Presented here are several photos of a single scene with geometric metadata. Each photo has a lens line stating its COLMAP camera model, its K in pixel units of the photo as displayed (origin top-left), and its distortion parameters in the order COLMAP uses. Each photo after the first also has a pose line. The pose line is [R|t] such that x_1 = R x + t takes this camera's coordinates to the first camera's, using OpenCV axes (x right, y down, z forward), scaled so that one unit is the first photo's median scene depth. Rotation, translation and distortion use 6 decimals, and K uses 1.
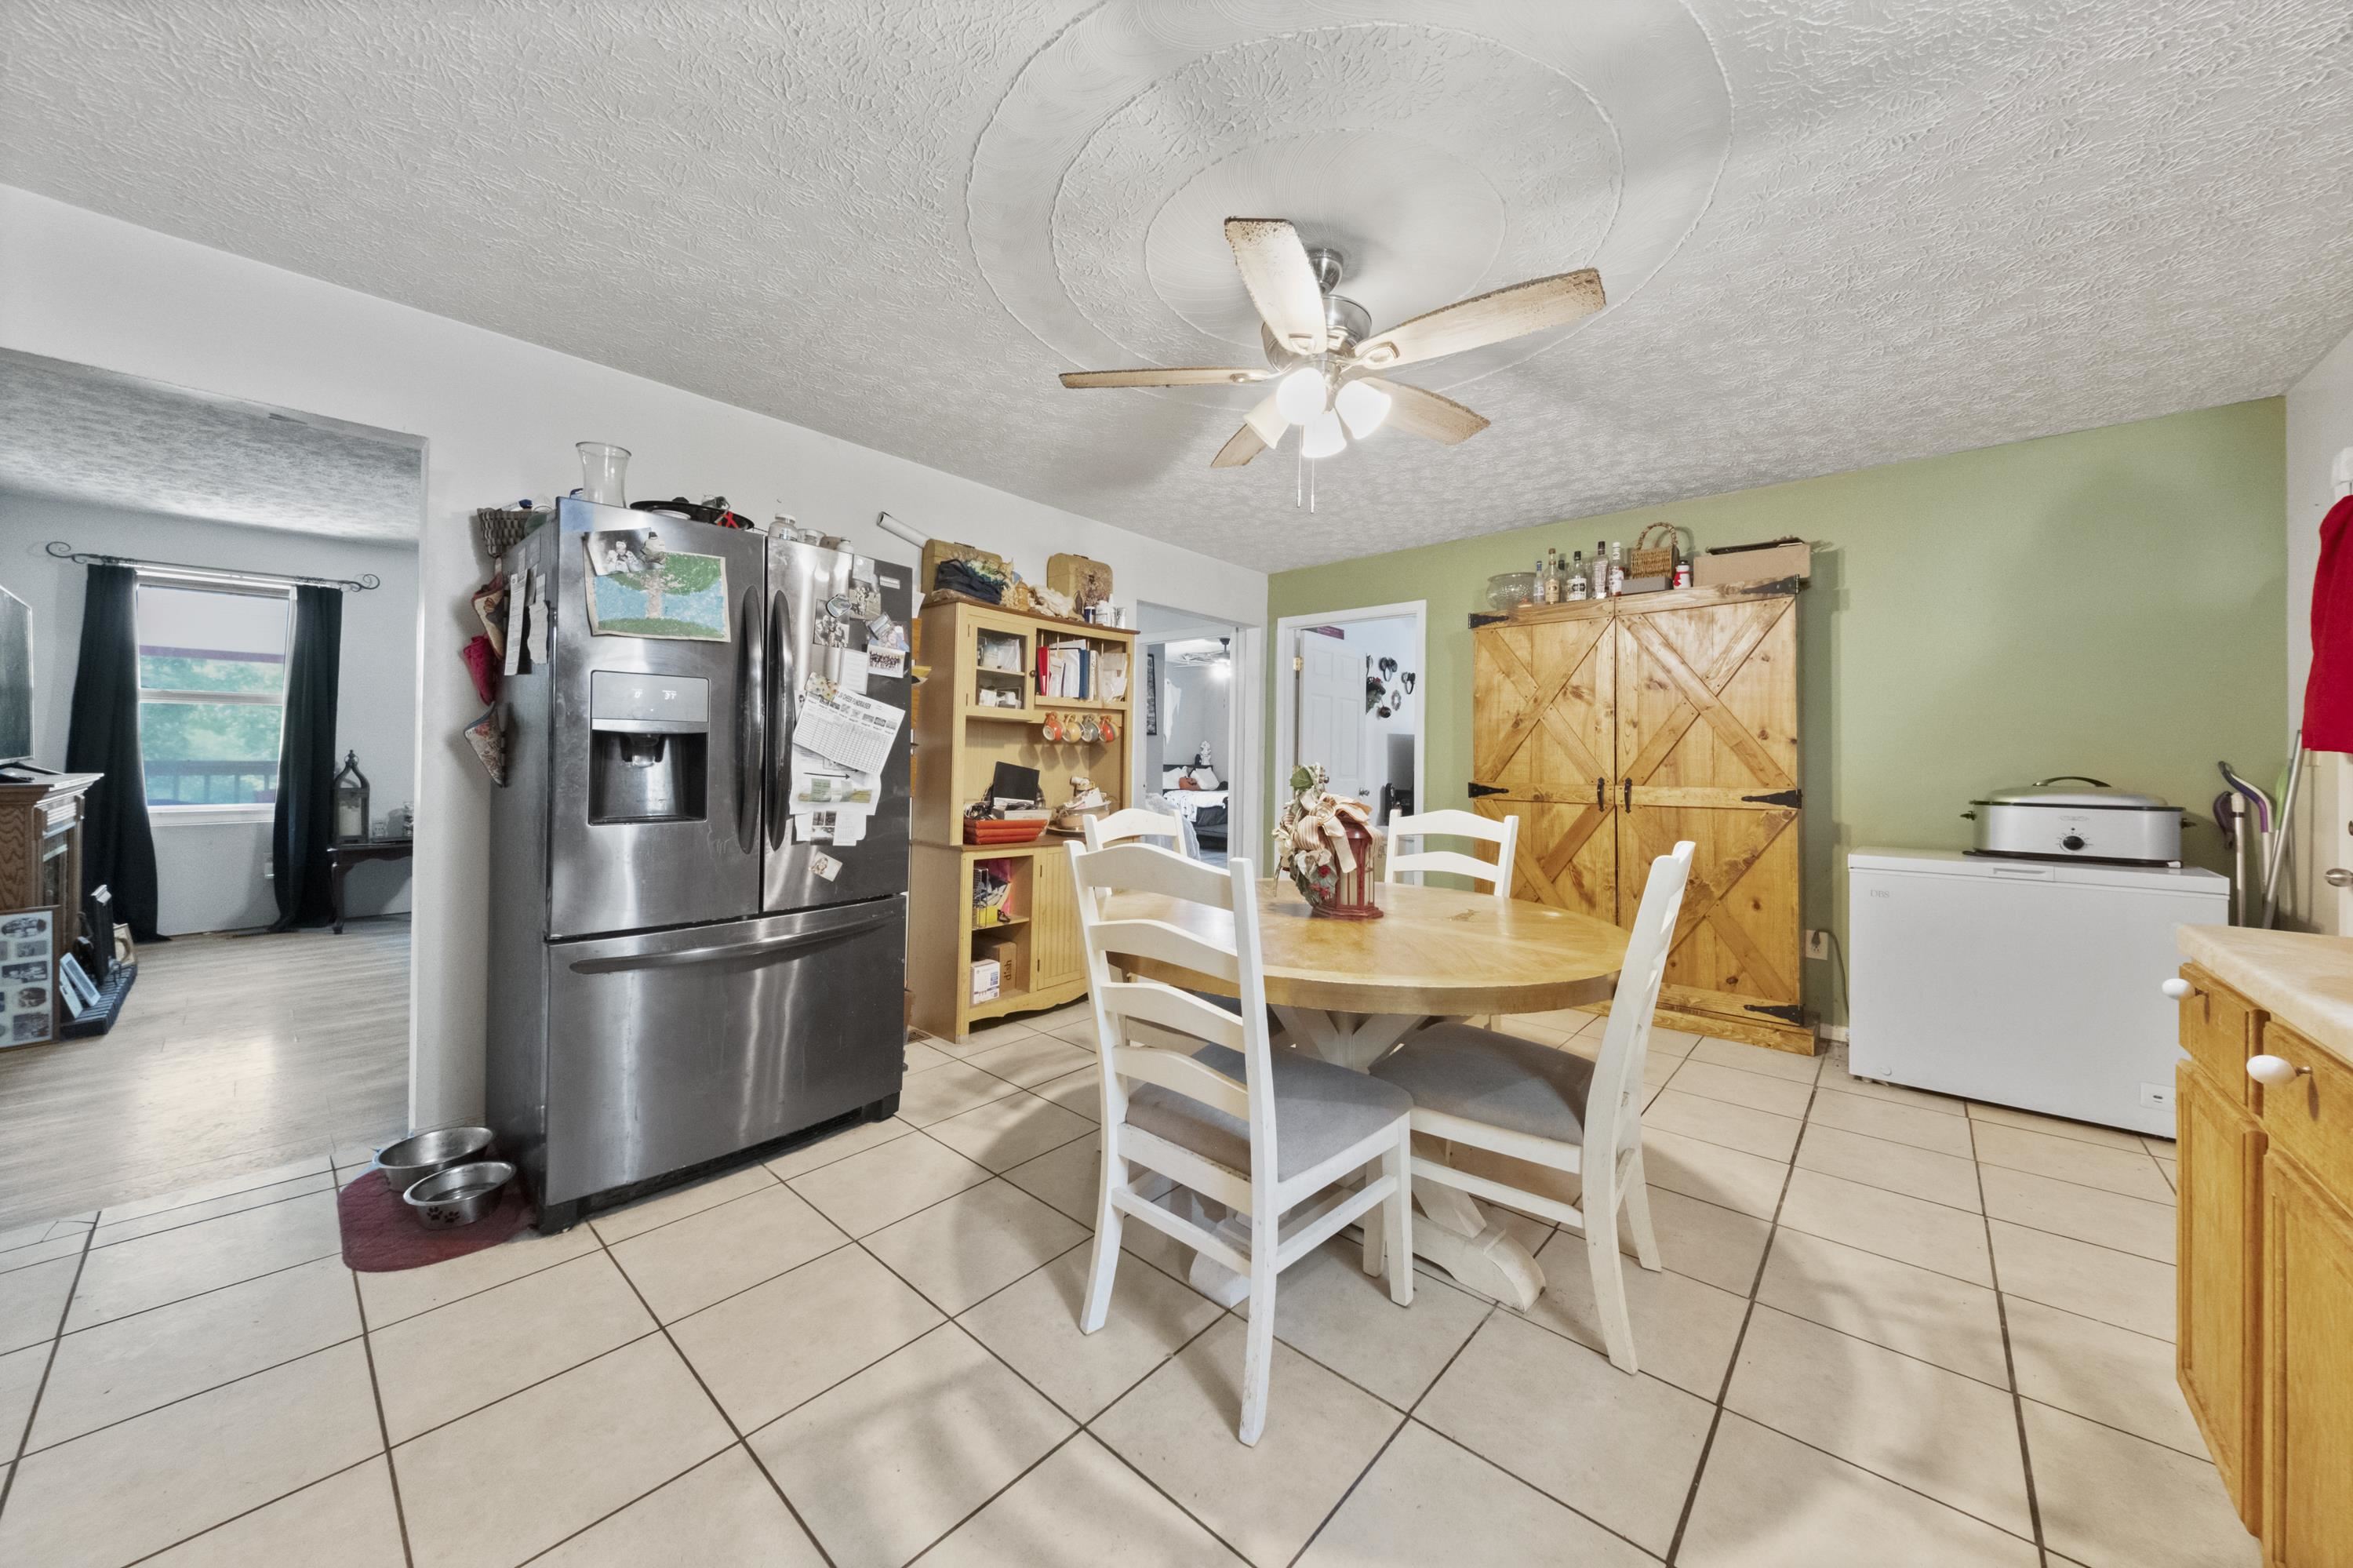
lens RADIAL K [[814.0, 0, 1179.4], [0, 814.0, 747.8], [0, 0, 1]] dist [0.028766, 0.000063]
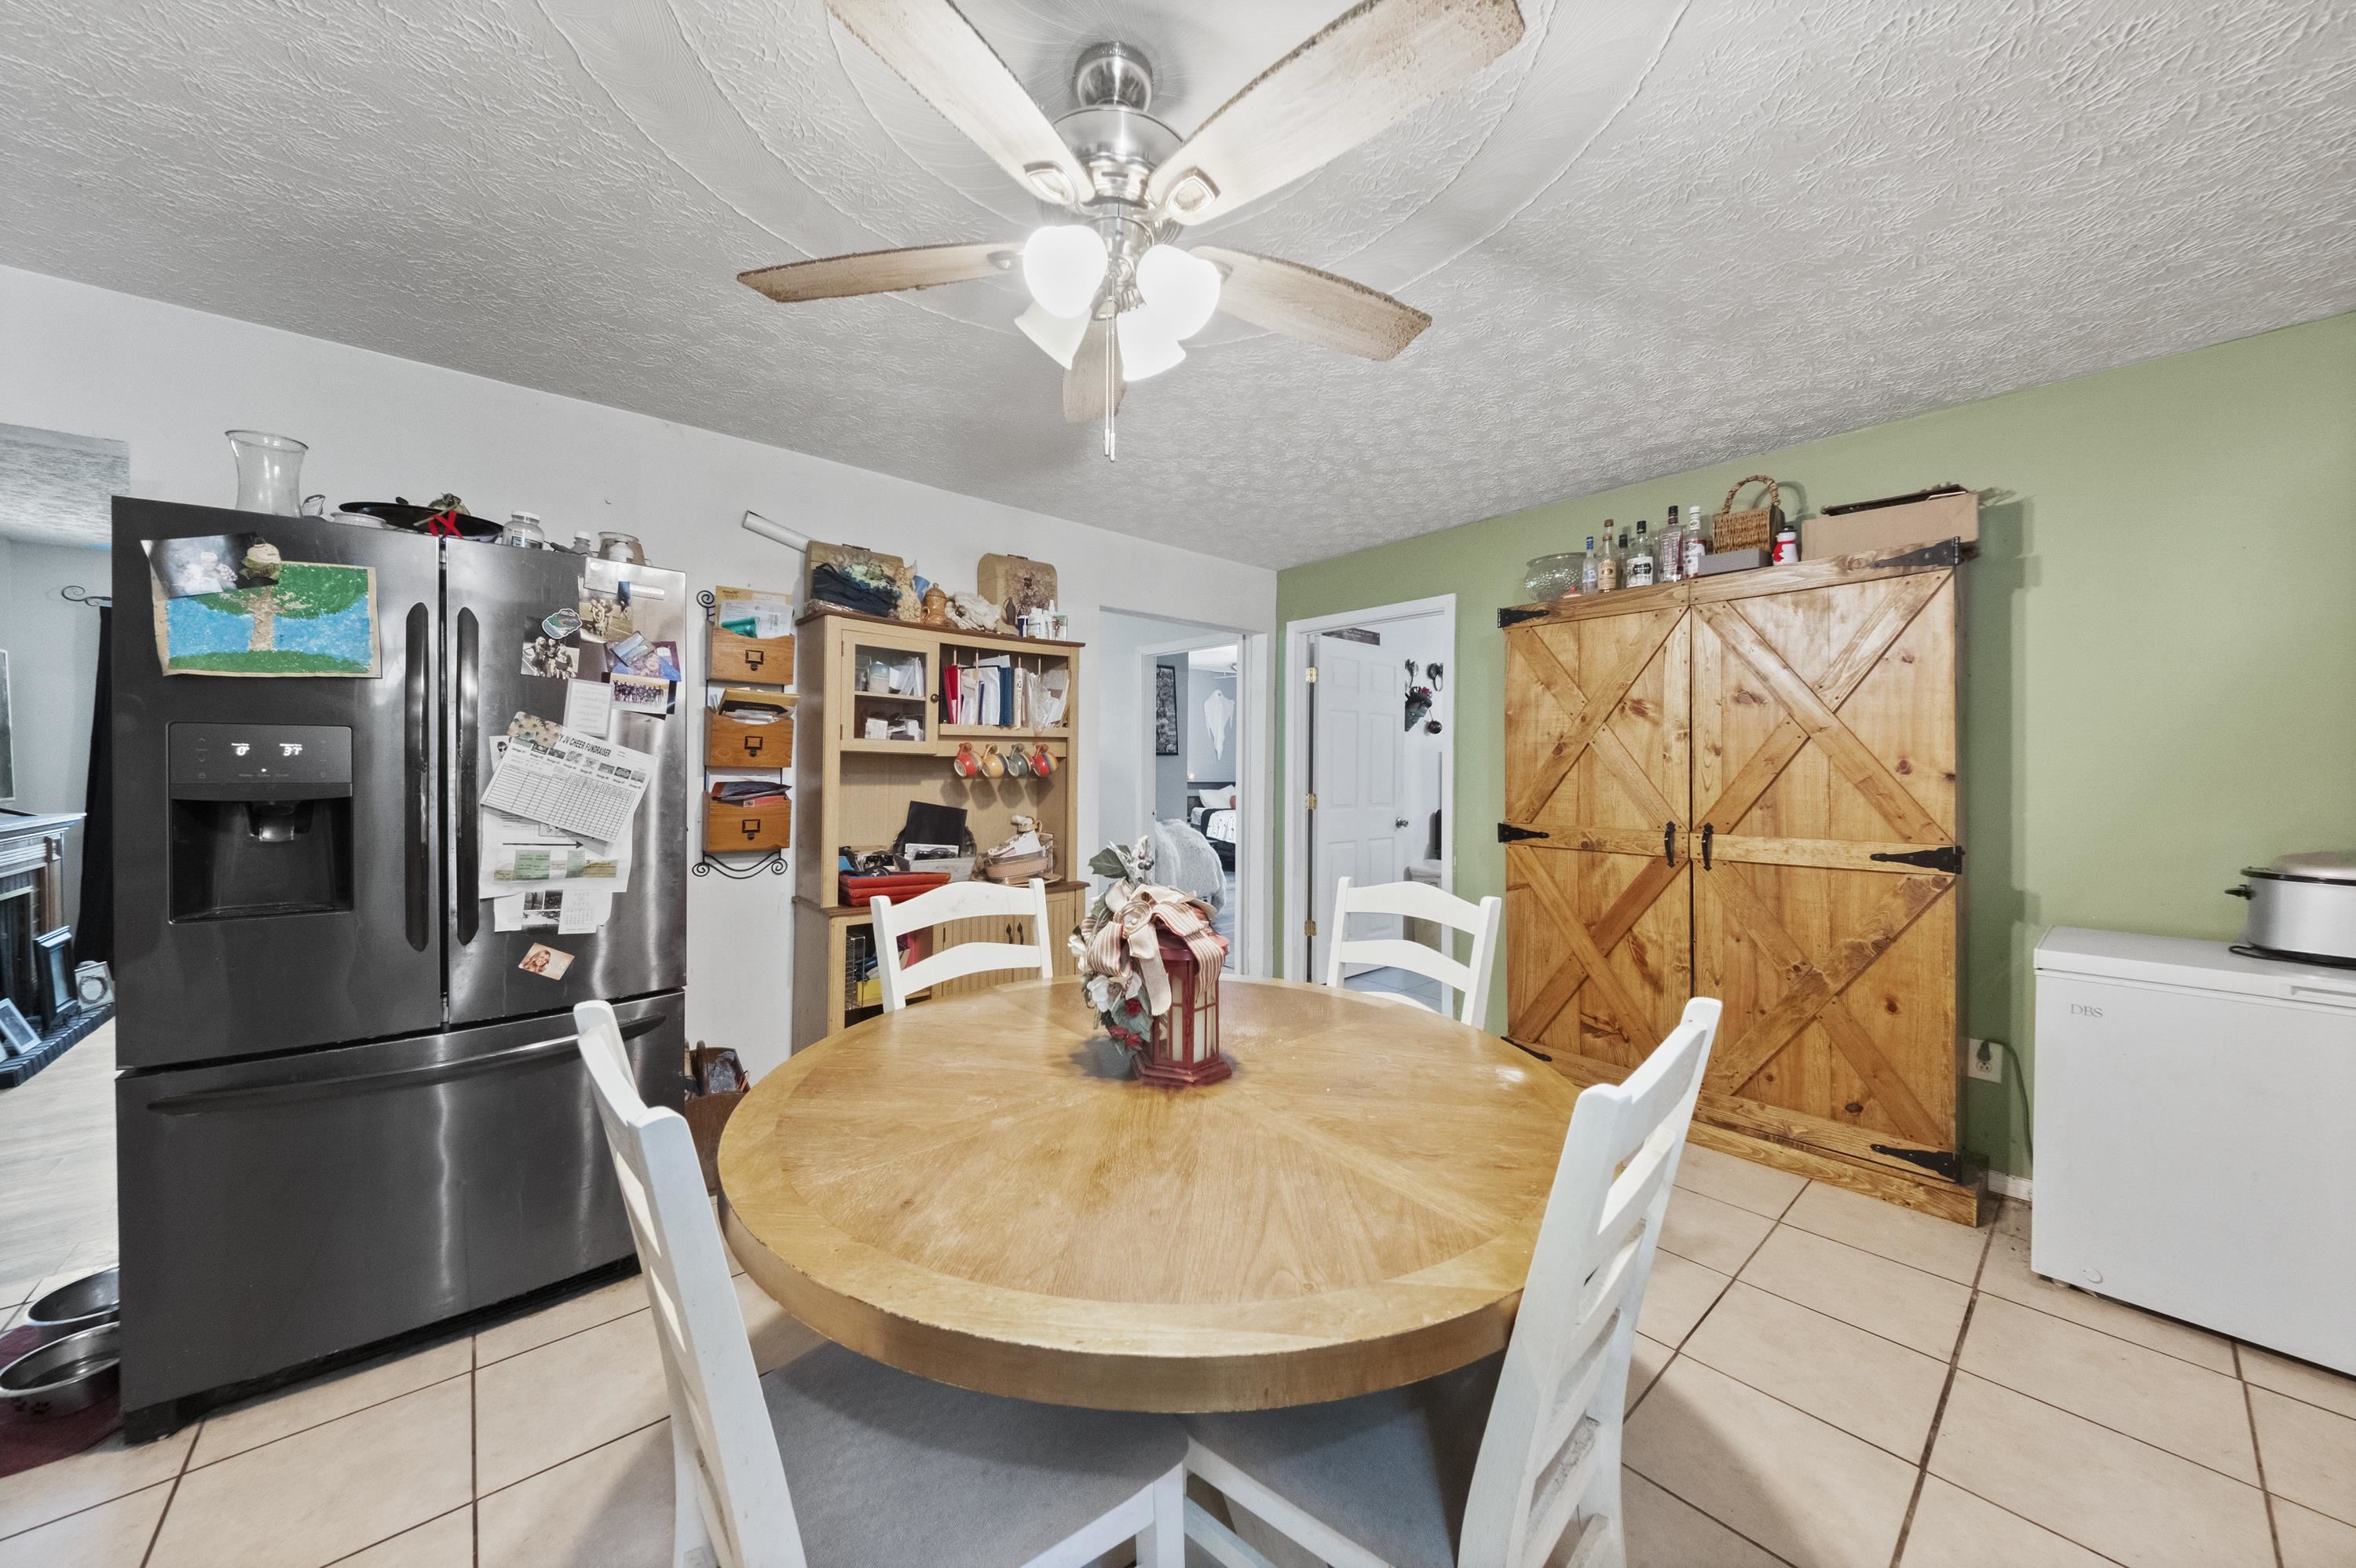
lens RADIAL K [[815.2, 0, 1165.5], [0, 815.2, 770.7], [0, 0, 1]] dist [-0.000292, 0.002900]
pose [[0.989847, -0.006794, -0.141972, 0.177087], [0.009303, 0.999812, 0.017014, -0.029747], [0.141830, -0.018162, 0.989724, 0.214058]]
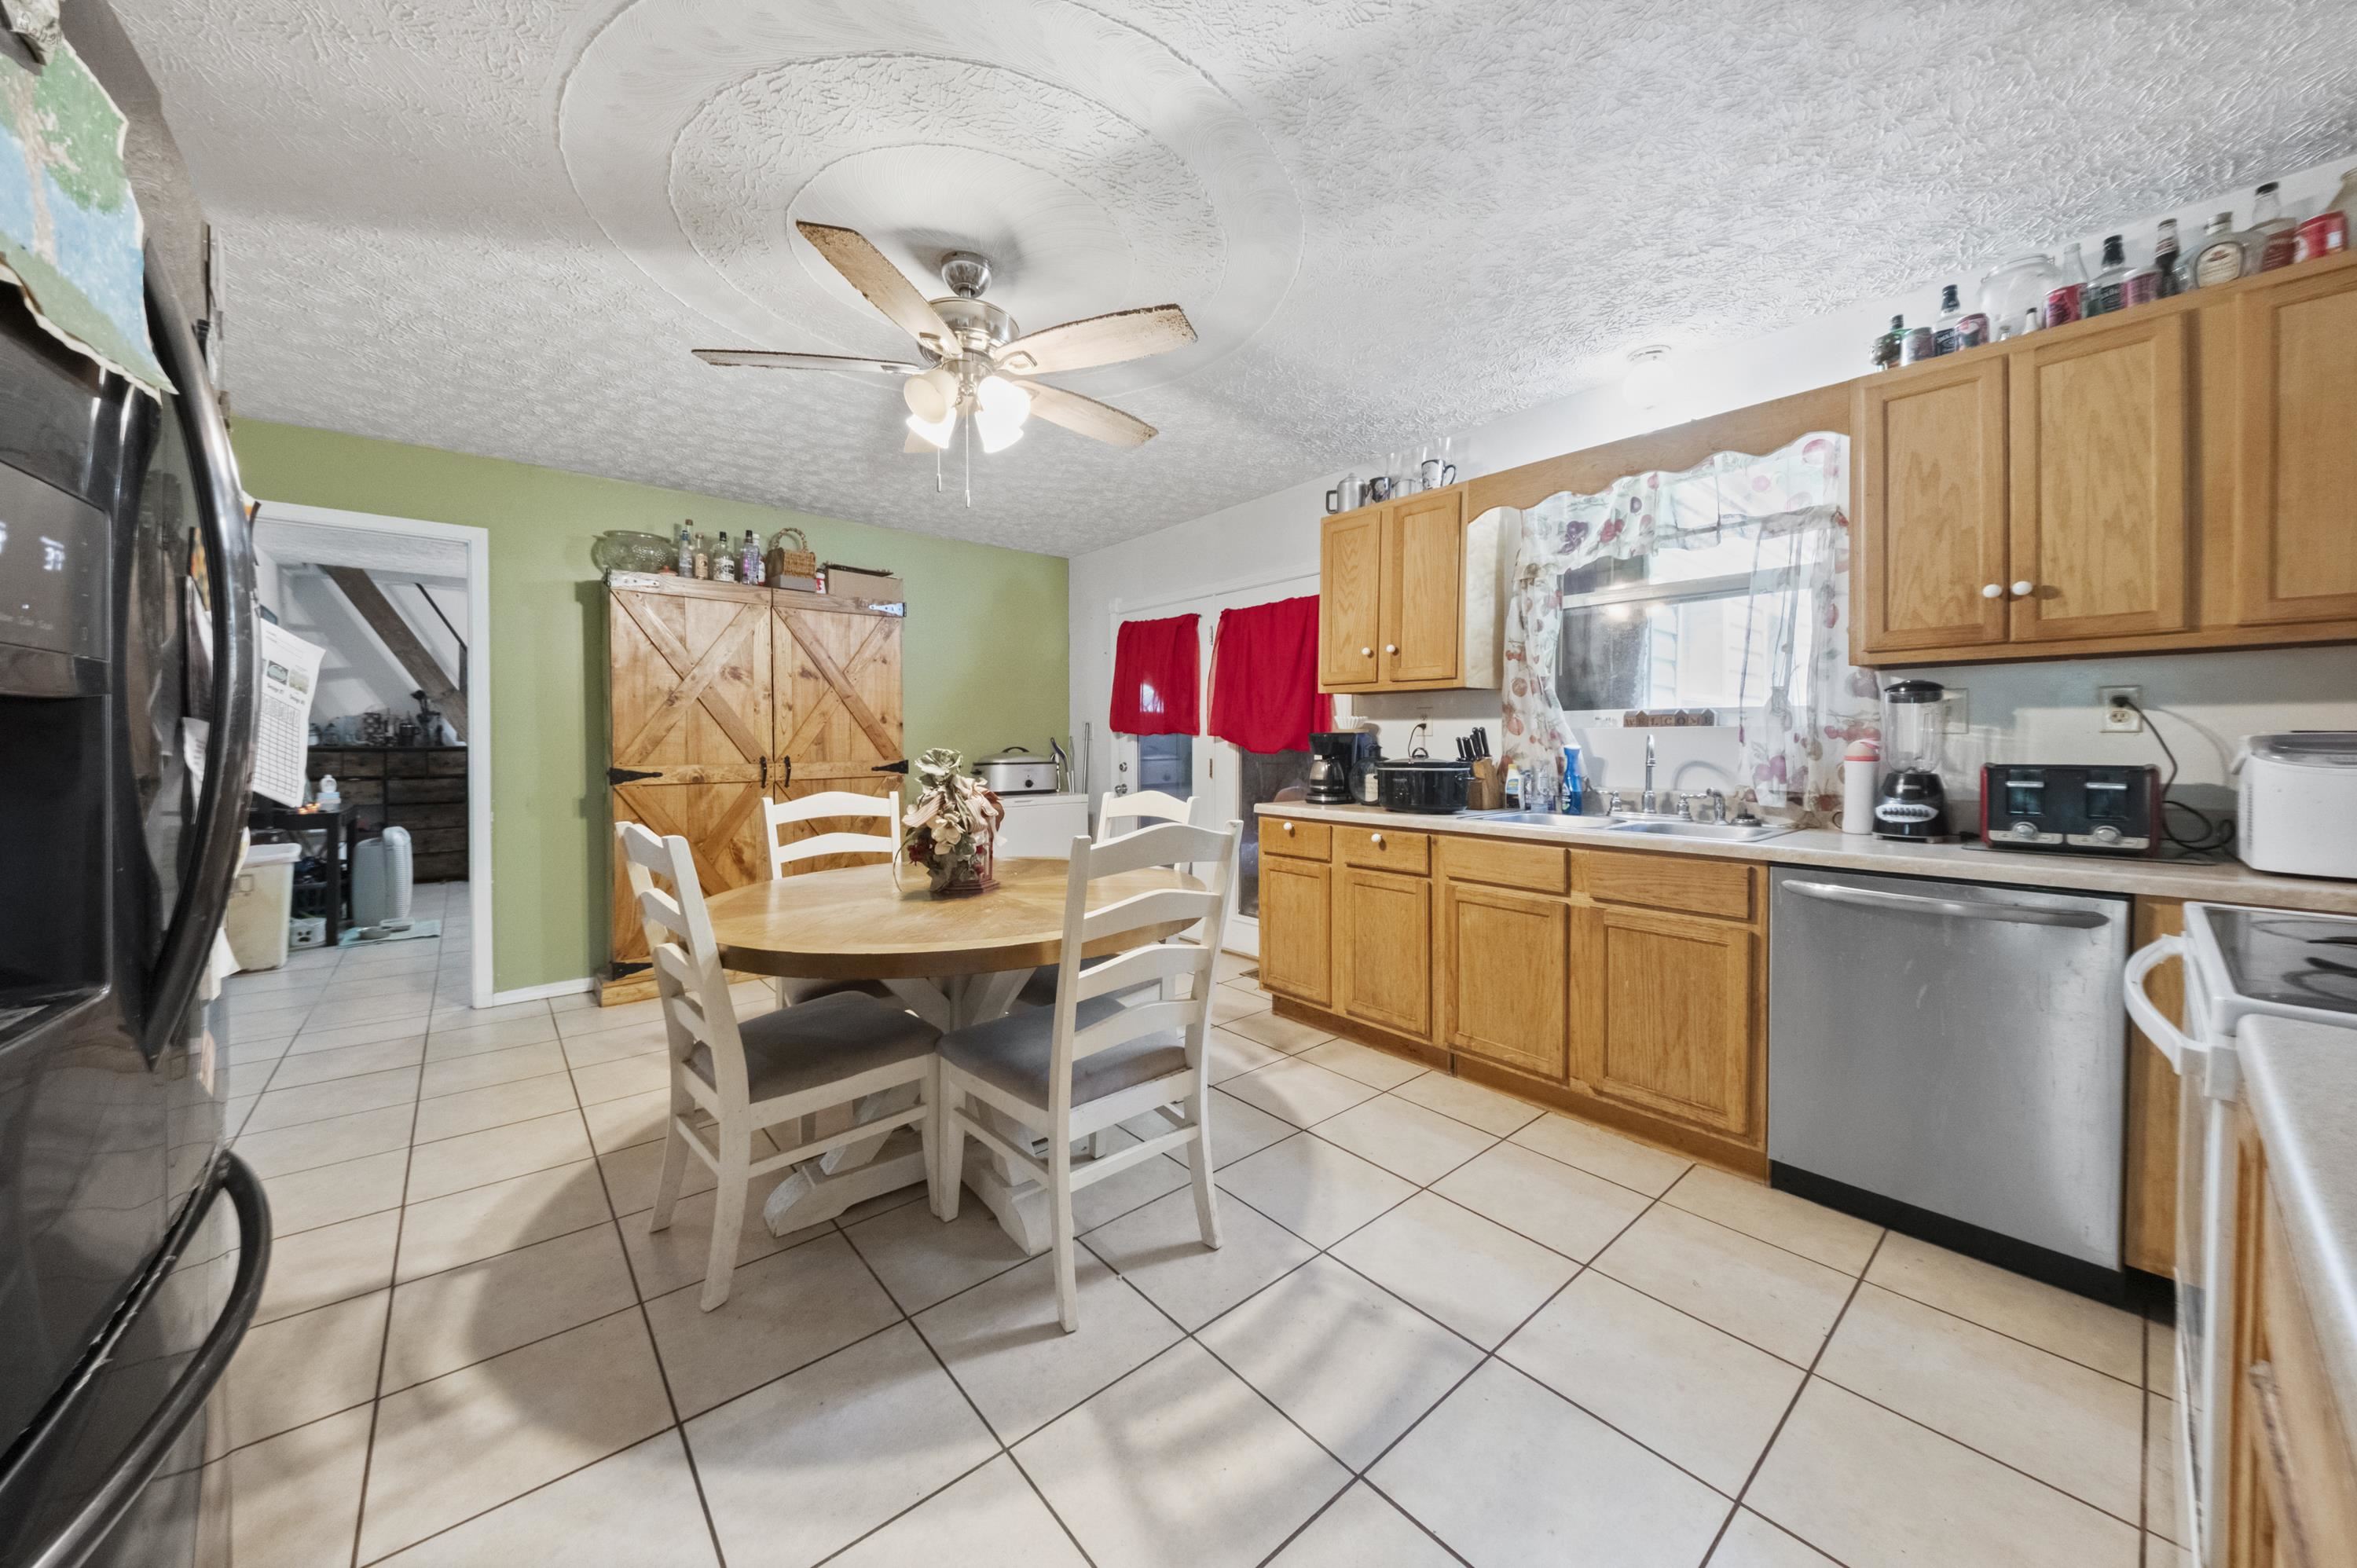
lens RADIAL K [[813.9, 0, 1173.2], [0, 813.9, 745.4], [0, 0, 1]] dist [-0.000167, -0.000100]
pose [[0.152487, -0.017365, 0.988153, -0.478854], [-0.010254, 0.999764, 0.019151, -0.003829], [-0.988252, -0.013053, 0.152273, 0.343771]]
